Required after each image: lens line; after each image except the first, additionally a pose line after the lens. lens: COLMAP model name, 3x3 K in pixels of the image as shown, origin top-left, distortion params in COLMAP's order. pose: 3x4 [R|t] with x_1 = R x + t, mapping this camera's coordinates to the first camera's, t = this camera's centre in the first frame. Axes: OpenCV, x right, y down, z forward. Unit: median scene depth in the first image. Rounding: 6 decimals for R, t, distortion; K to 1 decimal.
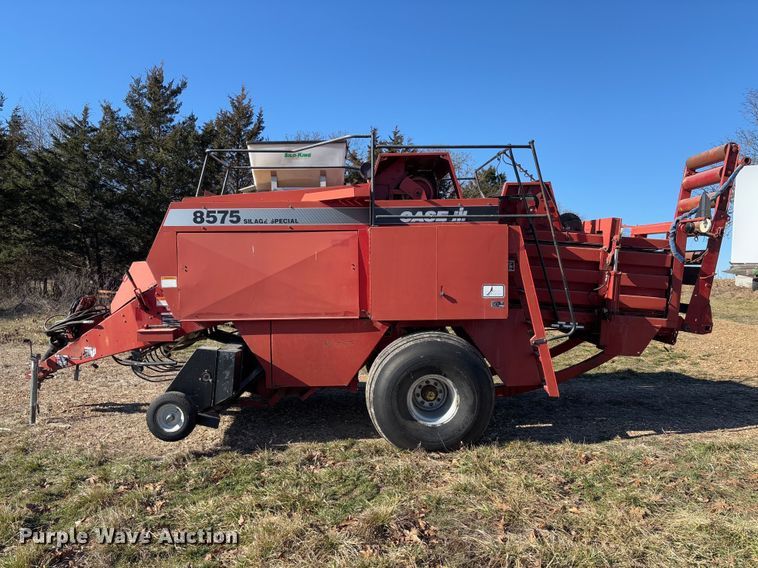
lens RADIAL K [[642.4, 0, 378.8], [0, 642.4, 297.8], [0, 0, 1]] dist [0.045652, -0.001781]
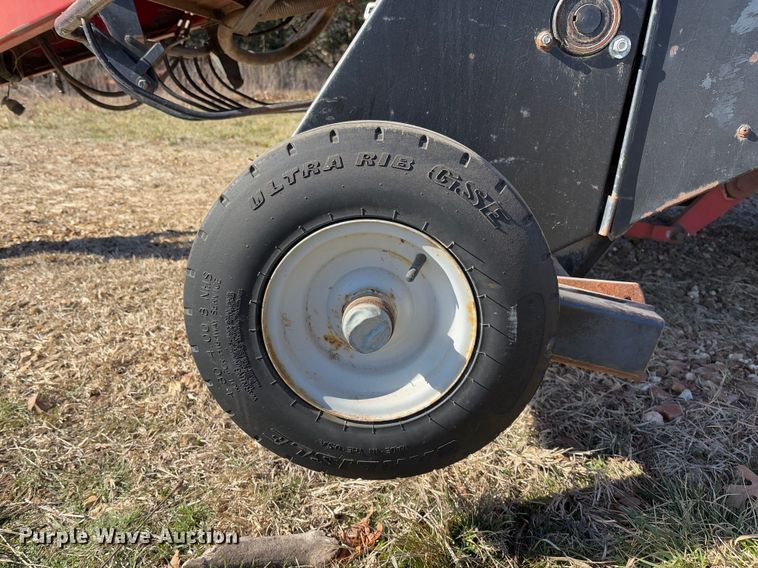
lens RADIAL K [[602.4, 0, 379.0], [0, 602.4, 284.0], [0, 0, 1]] dist [0.052943, -0.002391]
pose [[0.999511, -0.003021, -0.031125, -0.314120], [0.010584, 0.969261, 0.245807, 0.147025], [0.029426, -0.246016, 0.968819, 0.878214]]
